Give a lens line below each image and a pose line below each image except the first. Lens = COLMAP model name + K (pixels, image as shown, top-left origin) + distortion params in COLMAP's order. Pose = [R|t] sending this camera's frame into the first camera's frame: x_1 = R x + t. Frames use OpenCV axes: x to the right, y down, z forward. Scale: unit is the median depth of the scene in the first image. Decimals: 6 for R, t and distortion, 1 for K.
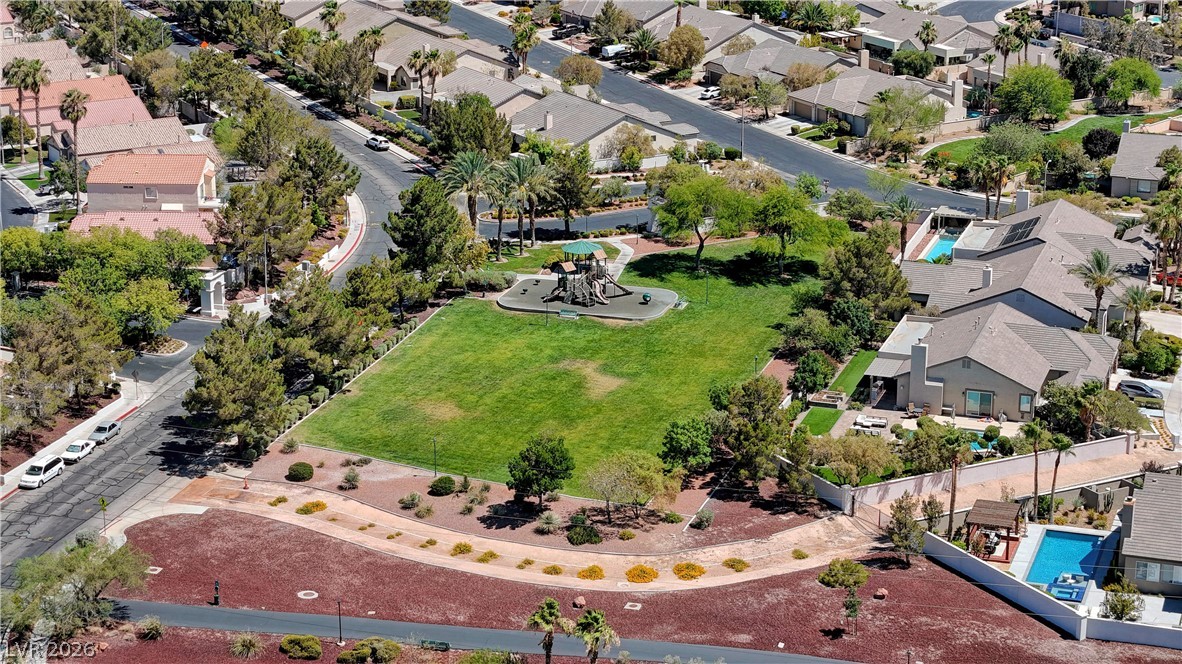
lens RADIAL K [[2519.7, 0, 590.0], [0, 2519.7, 331.6], [0, 0, 1]] dist [-0.208214, 0.000000]
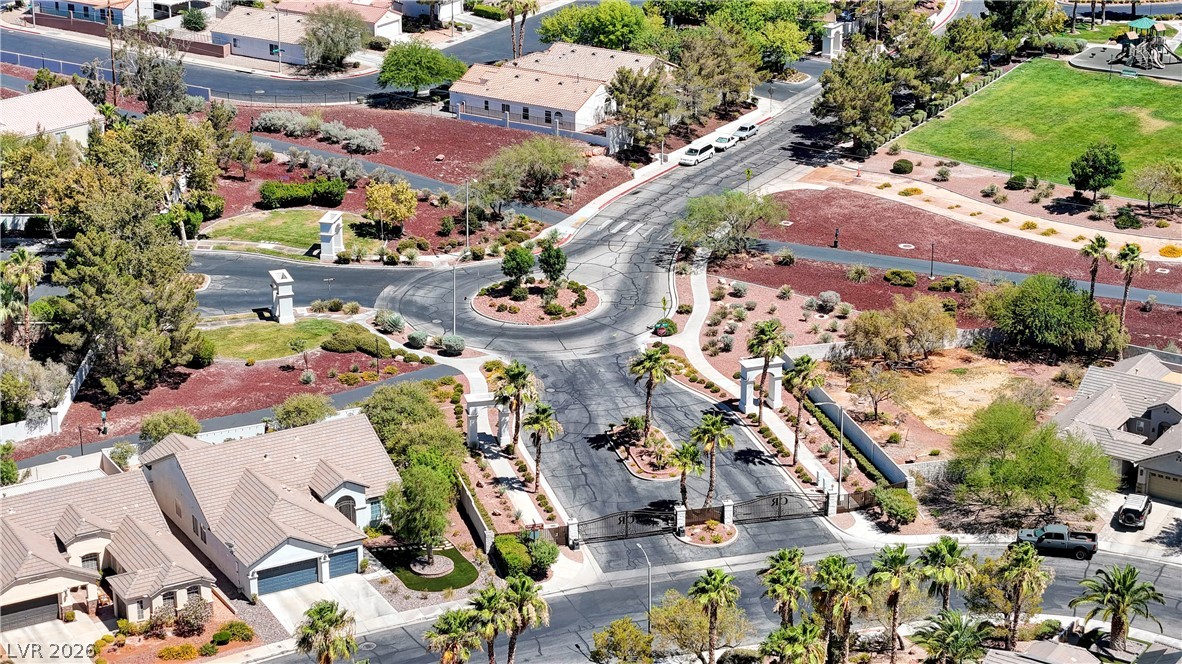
lens RADIAL K [[2380.5, 0, 592.0], [0, 2380.5, 332.7], [0, 0, 1]] dist [-0.090719, 0.000000]
pose [[0.971481, 0.080910, -0.222884, 0.005083], [-0.064891, 0.994816, 0.078292, 0.053660], [0.228063, -0.061596, 0.971696, -0.188655]]
